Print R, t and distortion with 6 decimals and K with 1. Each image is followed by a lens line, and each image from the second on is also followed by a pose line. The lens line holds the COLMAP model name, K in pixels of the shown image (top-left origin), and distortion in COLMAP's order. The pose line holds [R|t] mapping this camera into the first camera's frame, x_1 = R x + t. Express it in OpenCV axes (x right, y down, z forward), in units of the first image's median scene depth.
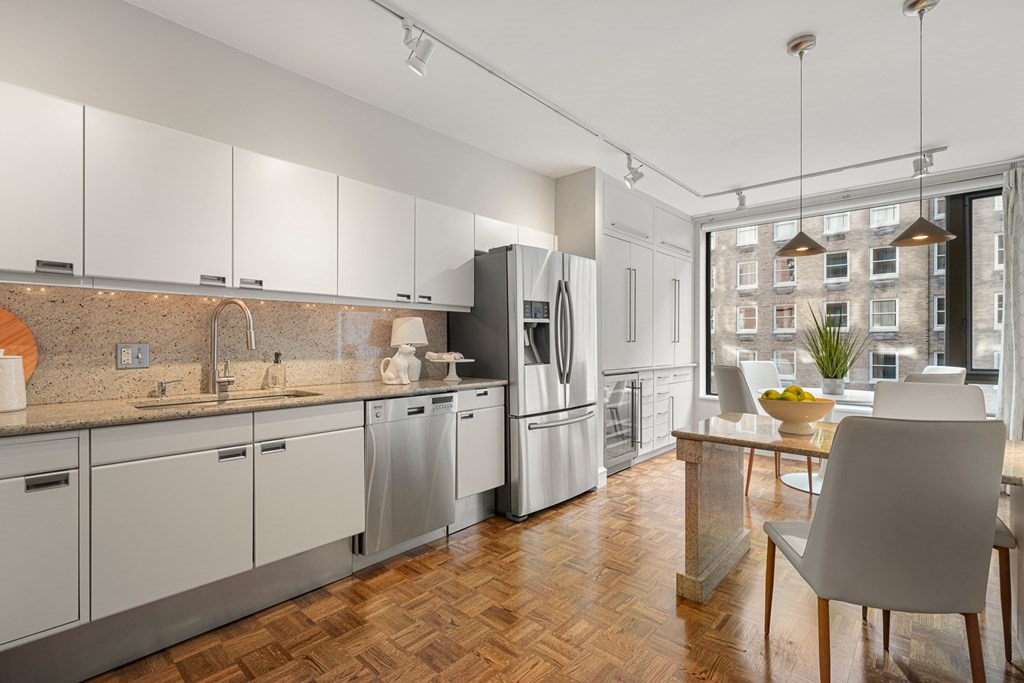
lens RADIAL K [[466.6, 0, 513.0], [0, 466.6, 345.4], [0, 0, 1]] dist [0.000905, 0.000023]
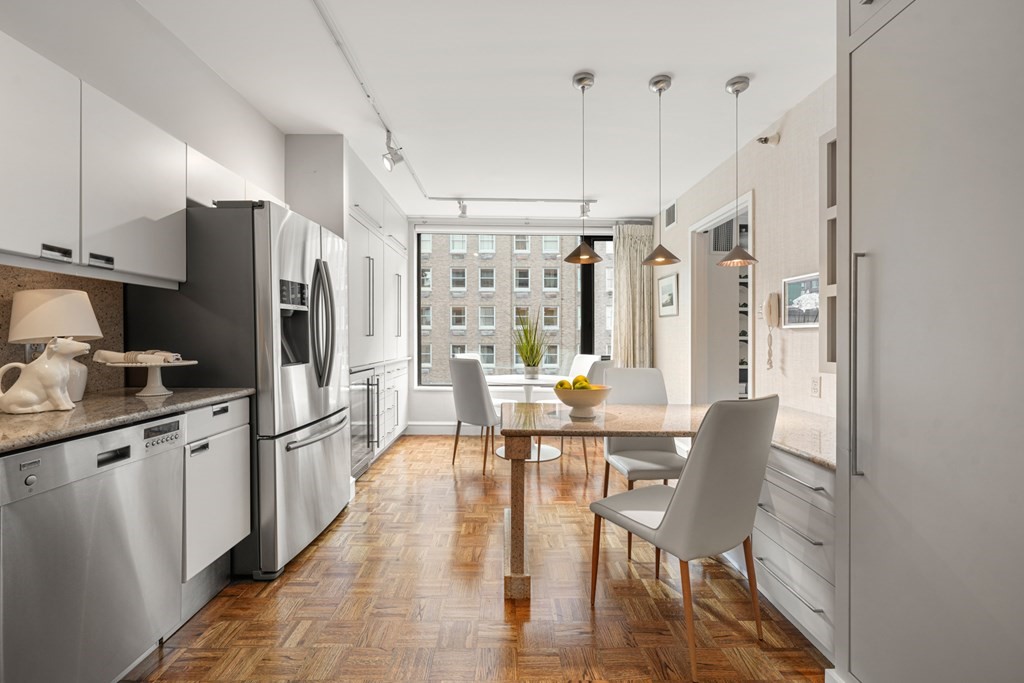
lens RADIAL K [[428.3, 0, 509.8], [0, 428.3, 341.2], [0, 0, 1]] dist [-0.001737, -0.000286]
pose [[0.732763, -0.001419, 0.680483, -0.159873], [-0.001727, 0.999991, 0.003945, -0.001017], [-0.680482, -0.004067, 0.732753, 0.229692]]
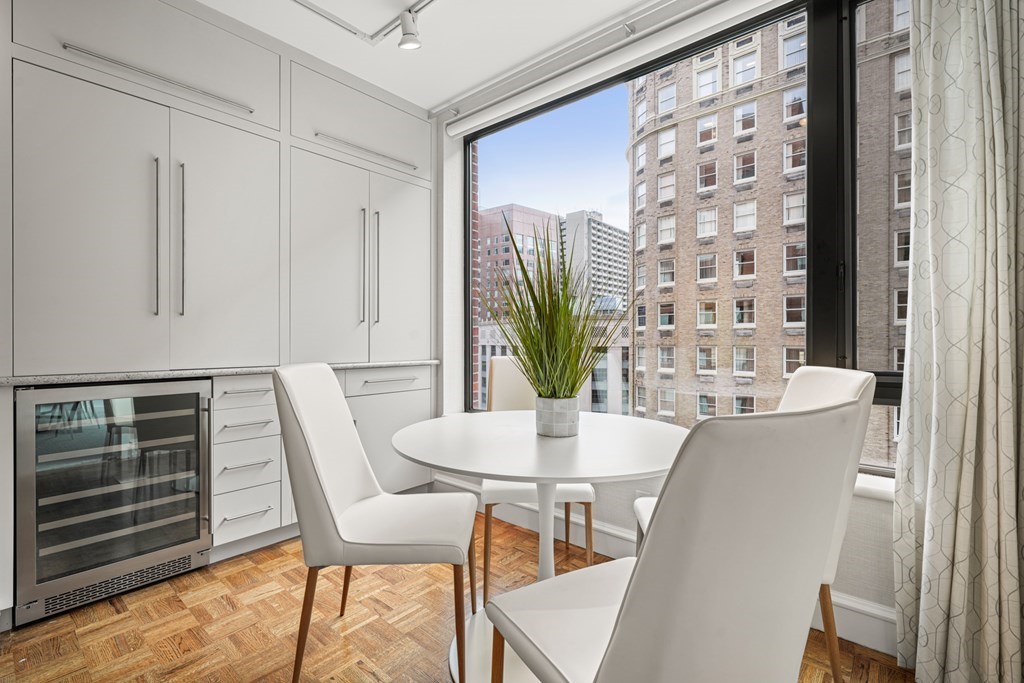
lens RADIAL K [[459.8, 0, 512.0], [0, 459.8, 341.5], [0, 0, 1]] dist [0.002197, -0.000047]
pose [[0.999559, -0.000900, 0.029669, 0.749454], [0.000965, 0.999997, -0.002151, 0.027078], [-0.029667, 0.002179, 0.999557, 0.660242]]
